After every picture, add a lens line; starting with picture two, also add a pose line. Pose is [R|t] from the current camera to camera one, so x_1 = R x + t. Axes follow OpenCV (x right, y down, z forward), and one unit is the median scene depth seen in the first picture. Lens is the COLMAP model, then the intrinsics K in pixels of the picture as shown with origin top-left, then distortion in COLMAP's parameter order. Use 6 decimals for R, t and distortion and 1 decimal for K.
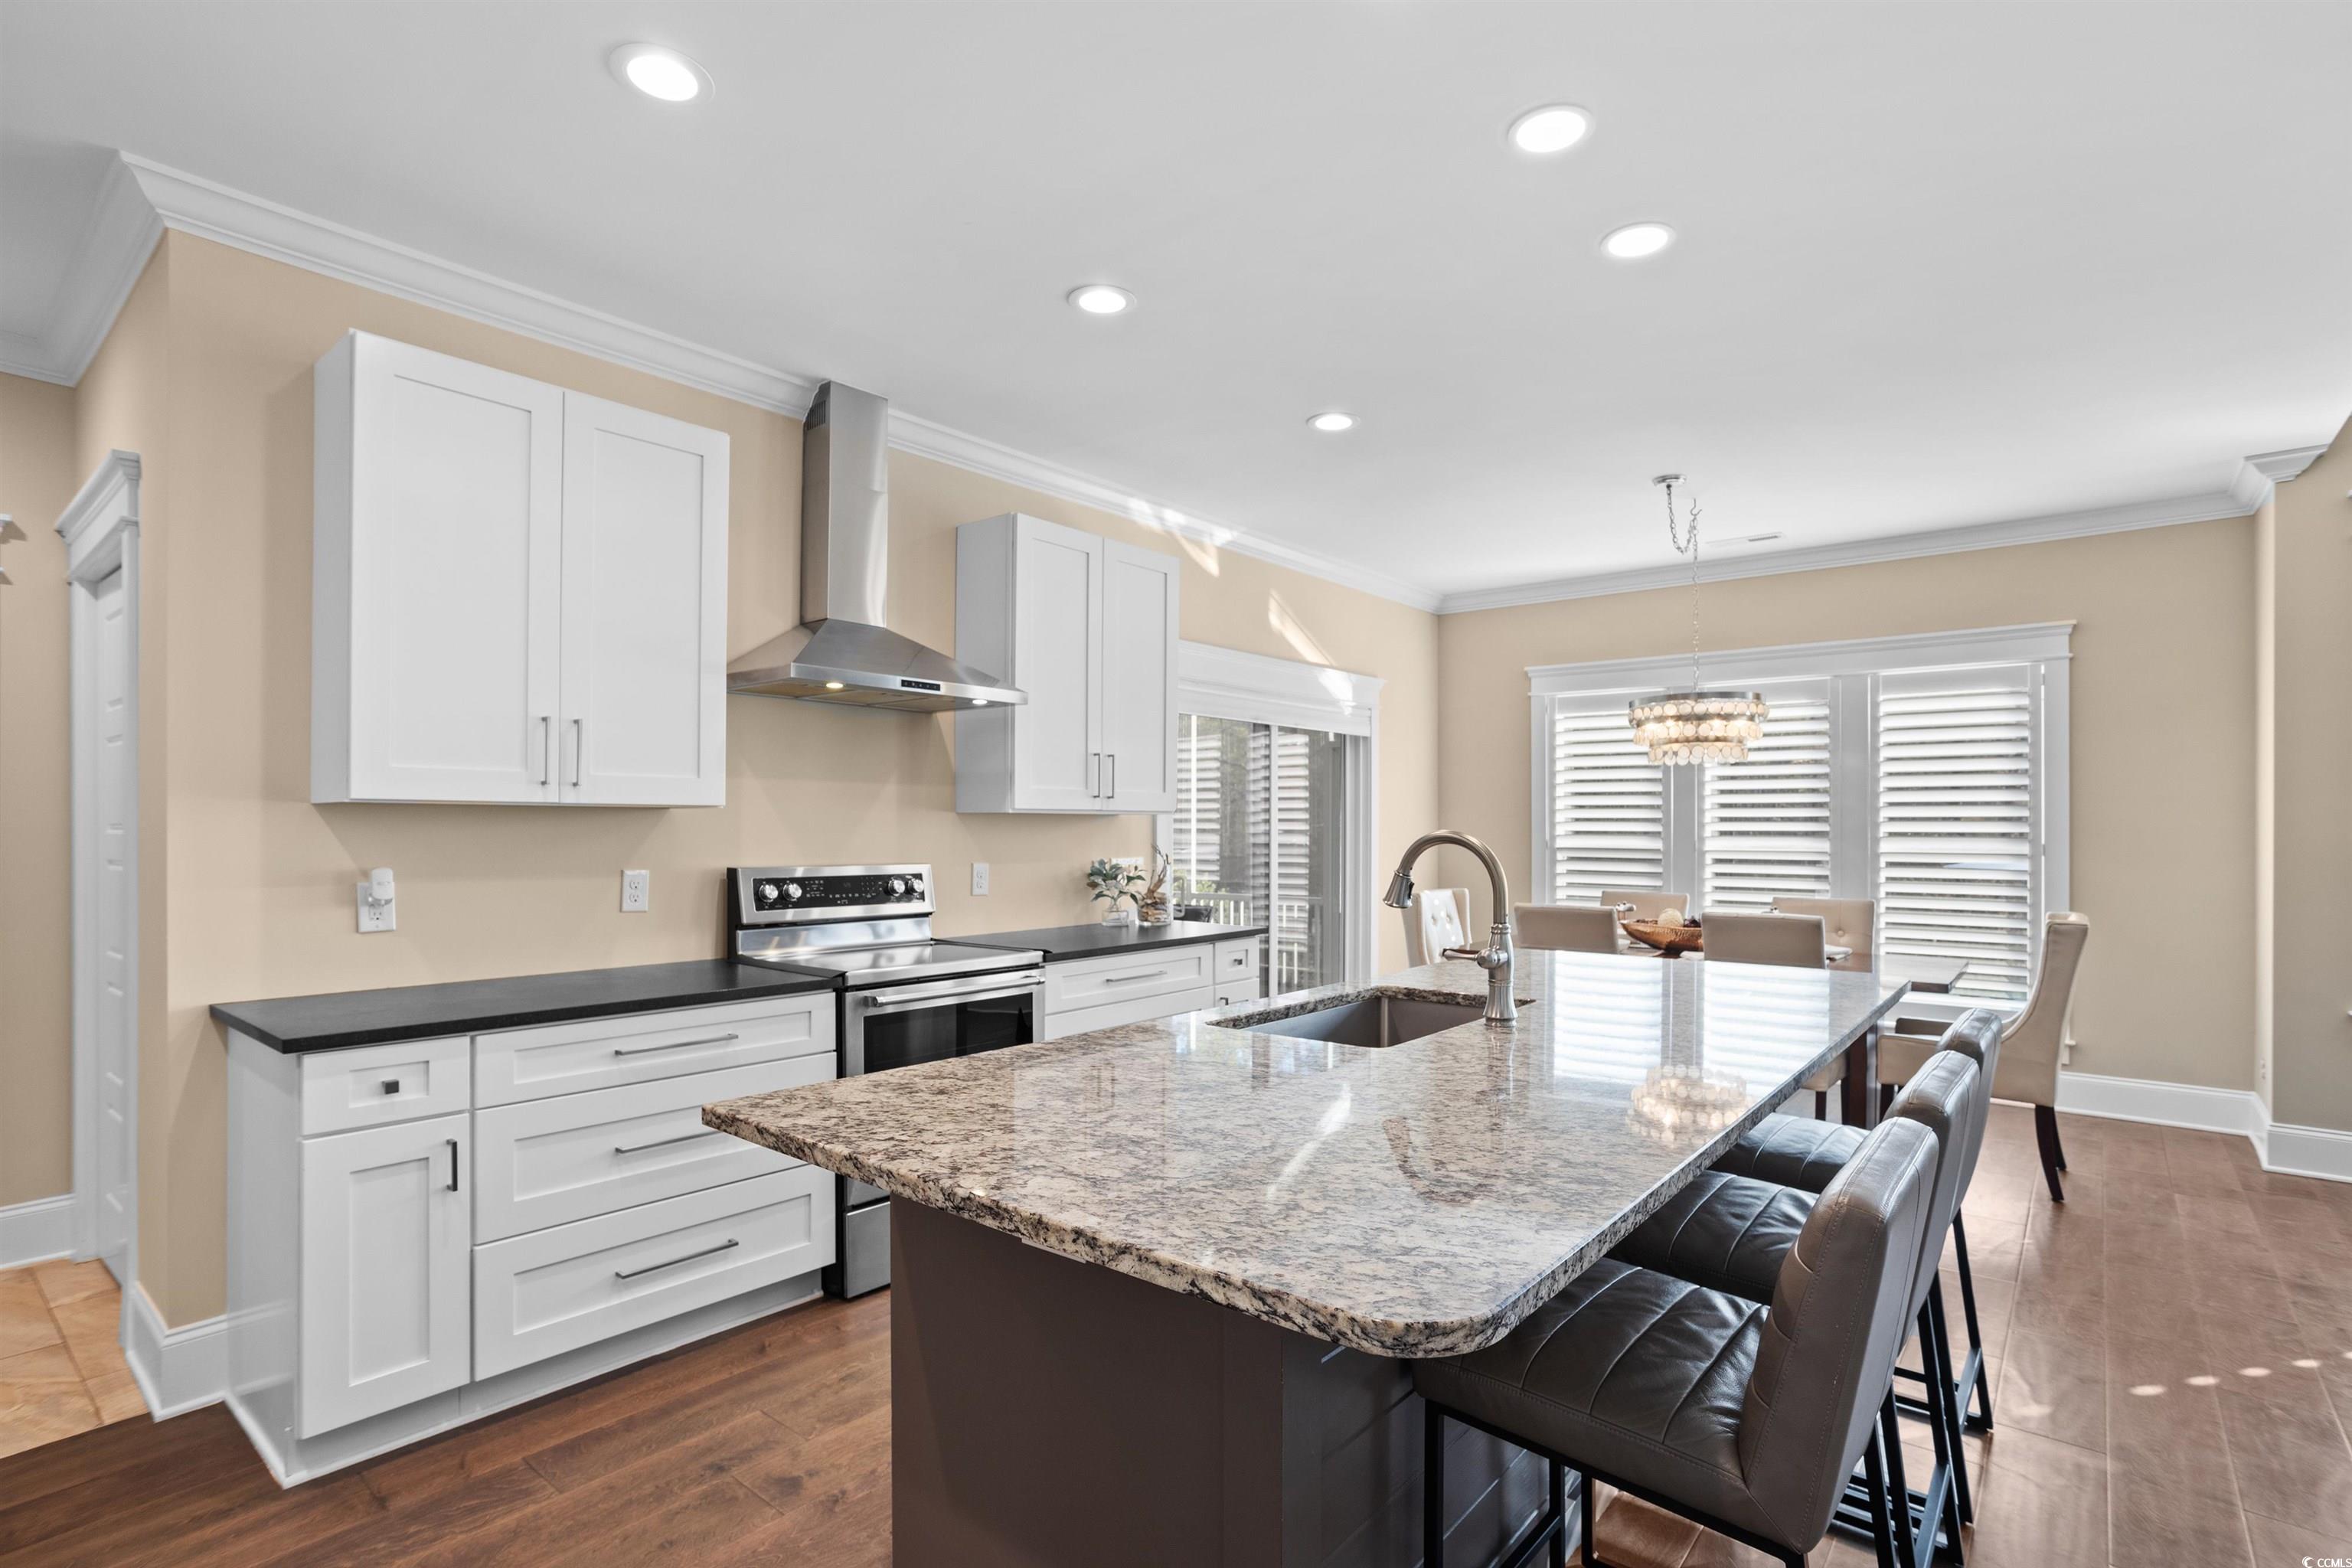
lens RADIAL K [[1151.8, 0, 1173.3], [0, 1151.8, 837.3], [0, 0, 1]] dist [-0.018801, 0.019306]
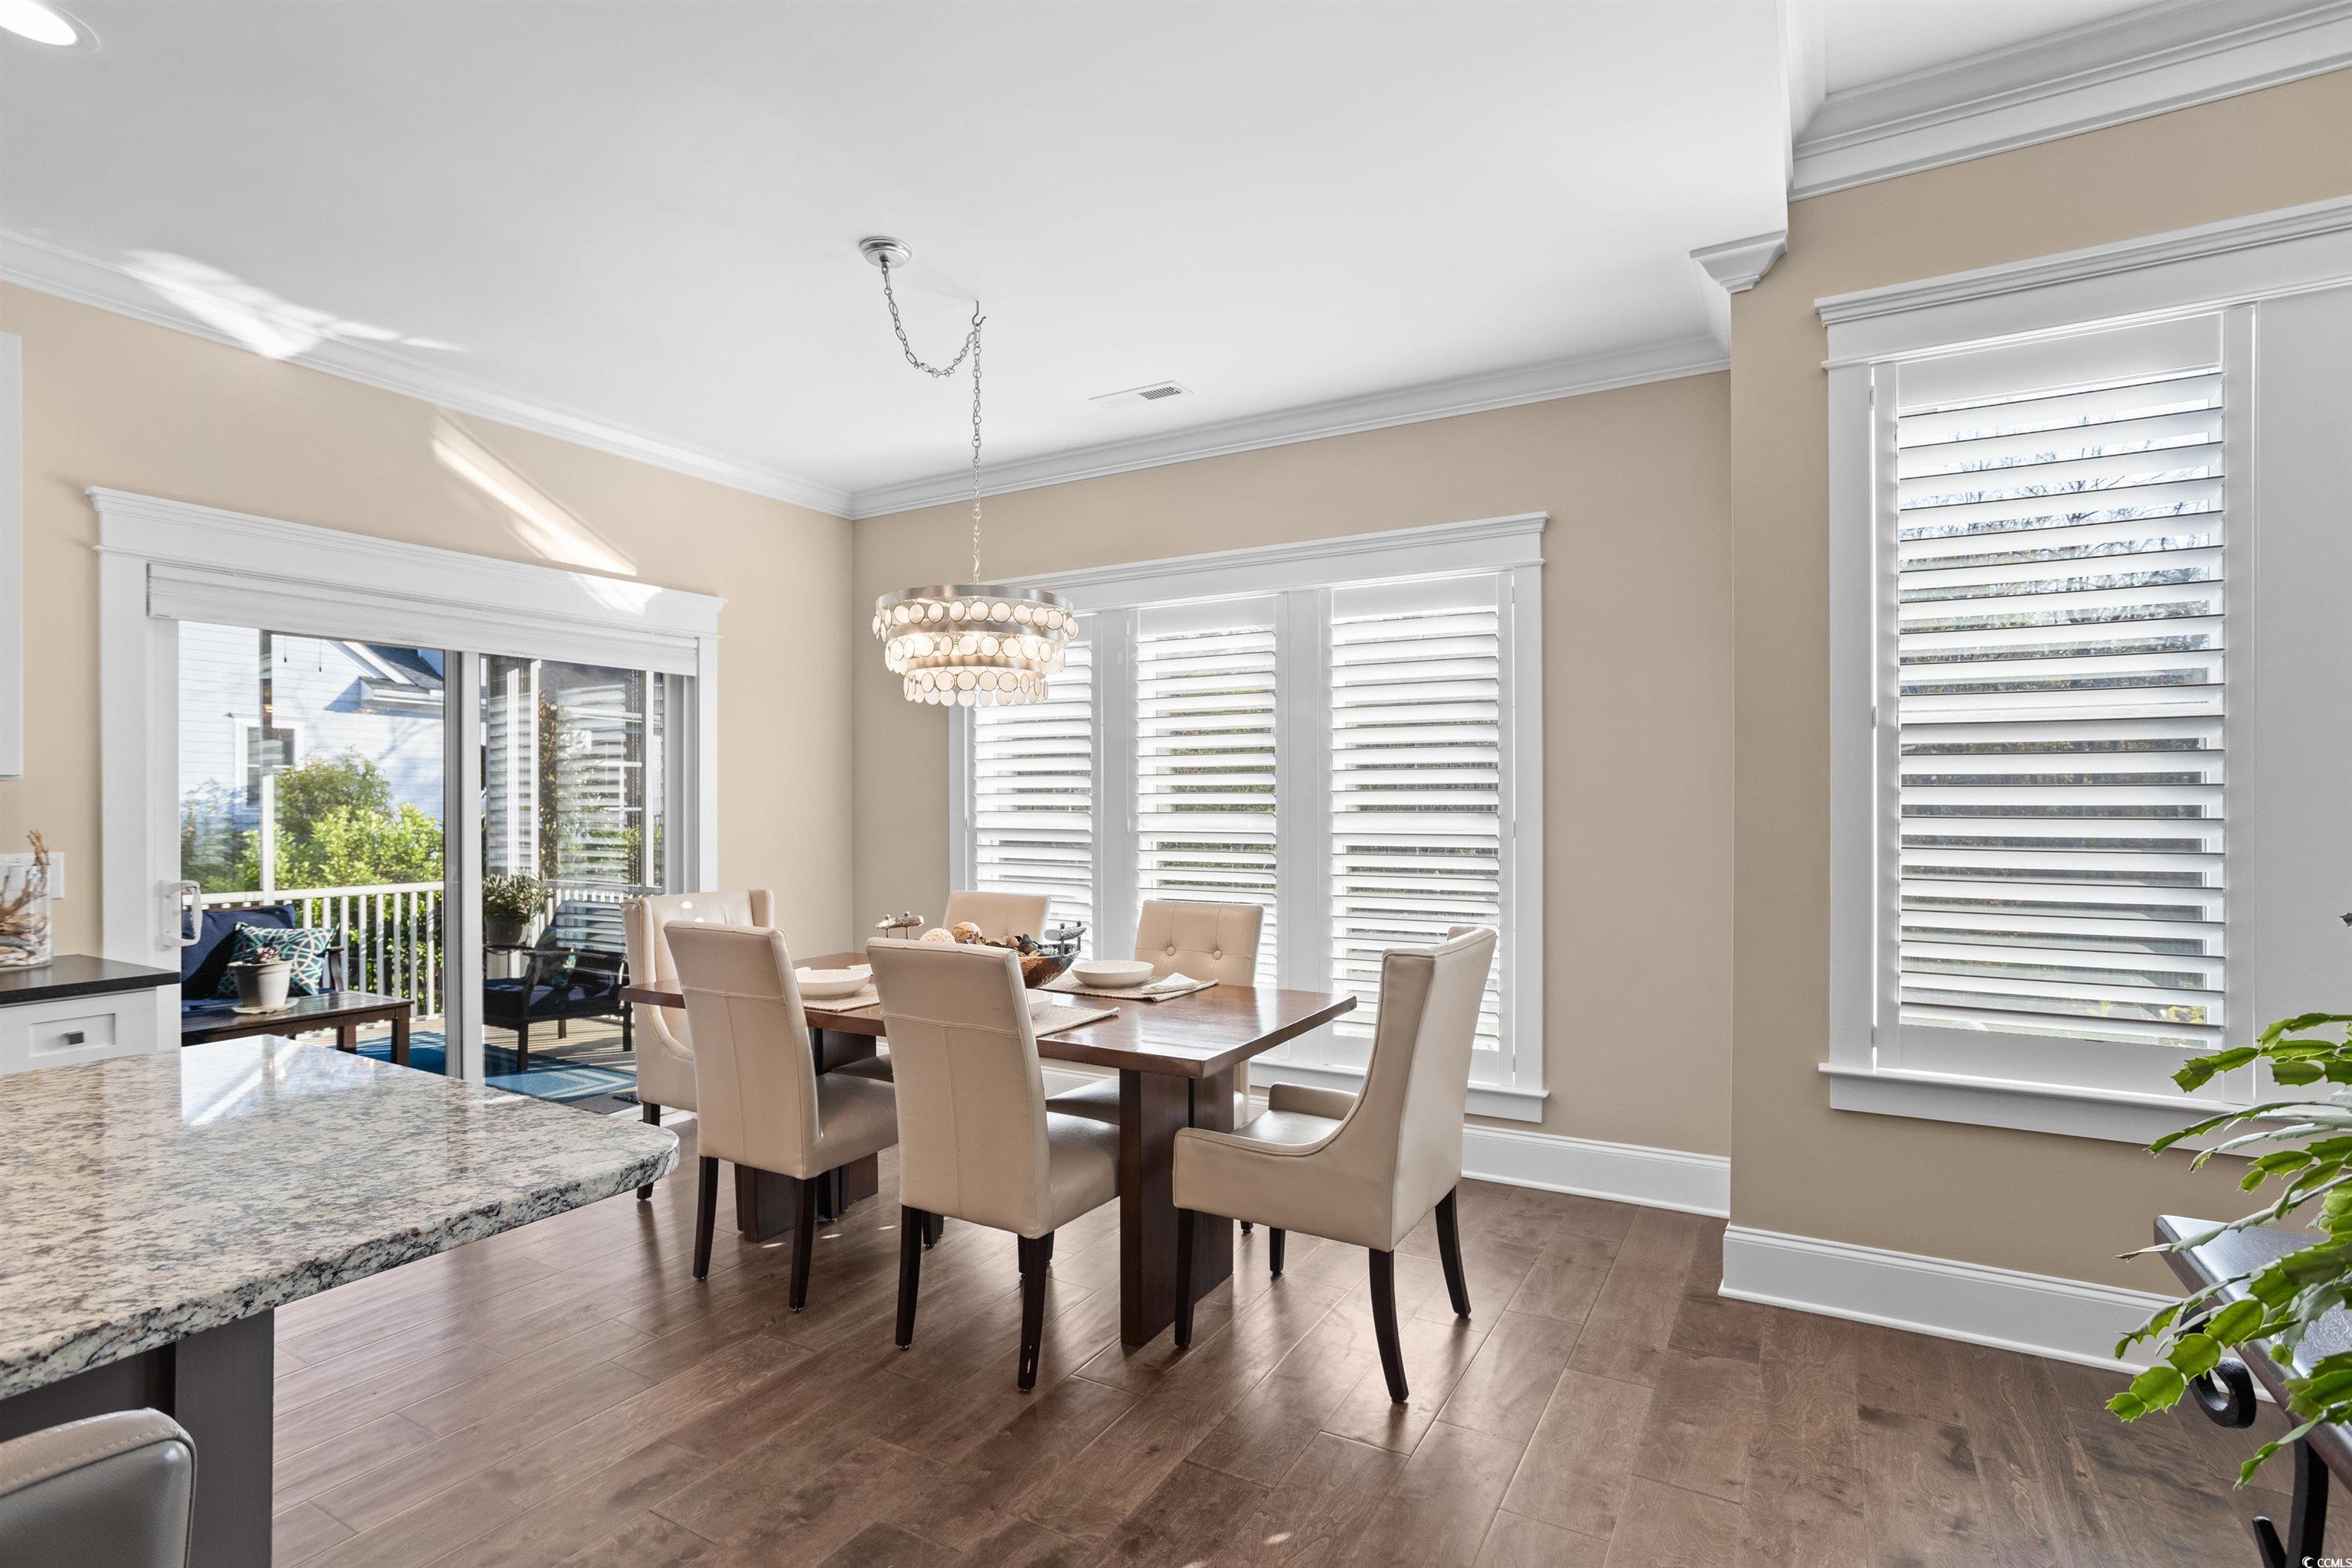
lens RADIAL K [[1133.8, 0, 1157.5], [0, 1133.8, 812.1], [0, 0, 1]] dist [-0.064607, 0.050665]
pose [[0.989589, -0.005992, 0.143801, 0.402578], [0.006258, 0.999979, -0.001400, 0.000209], [-0.143789, 0.002285, 0.989606, 0.304886]]
